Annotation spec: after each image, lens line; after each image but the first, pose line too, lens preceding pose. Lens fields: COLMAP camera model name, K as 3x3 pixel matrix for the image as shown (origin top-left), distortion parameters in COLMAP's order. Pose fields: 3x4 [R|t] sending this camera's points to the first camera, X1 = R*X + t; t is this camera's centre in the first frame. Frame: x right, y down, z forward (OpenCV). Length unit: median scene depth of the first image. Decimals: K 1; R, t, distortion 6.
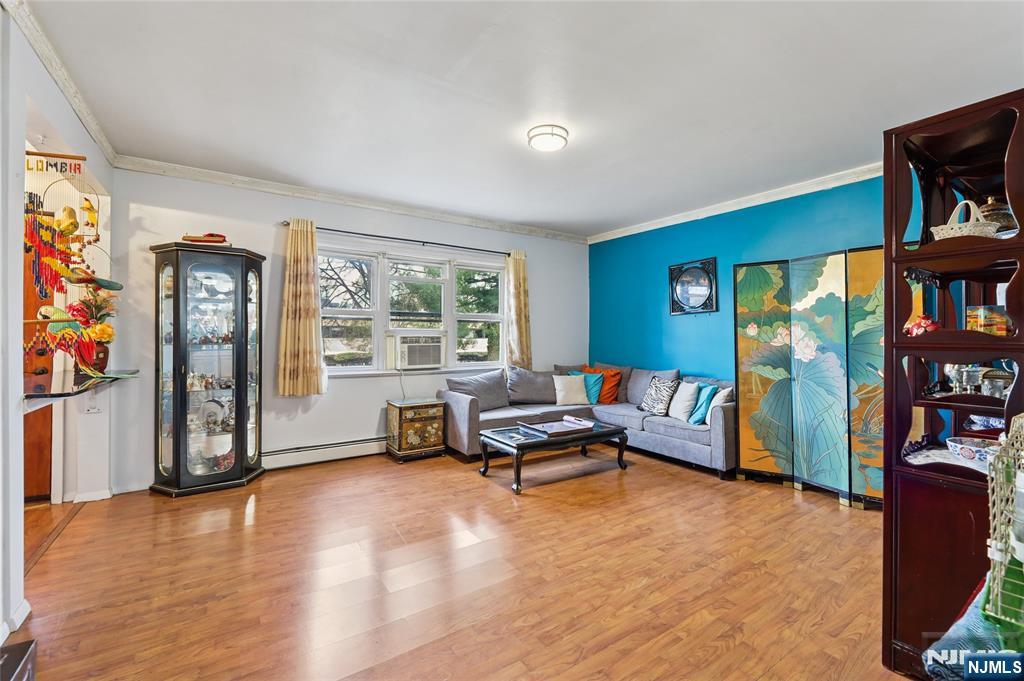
lens RADIAL K [[425.2, 0, 513.0], [0, 425.2, 333.9], [0, 0, 1]] dist [-0.001618, -0.000396]
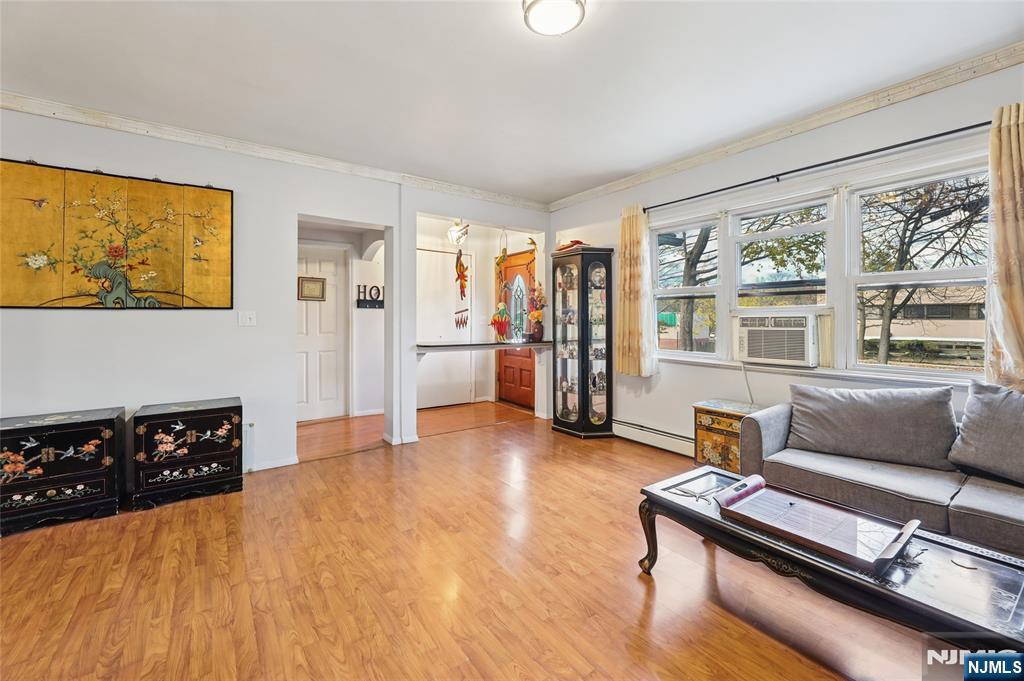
lens RADIAL K [[420.4, 0, 512.7], [0, 420.4, 317.2], [0, 0, 1]] dist [-0.000713, -0.000221]
pose [[0.034848, -0.006769, -0.999370, 0.550368], [0.010288, 0.999926, -0.006414, 0.008242], [0.999340, -0.010058, 0.034915, 0.704923]]
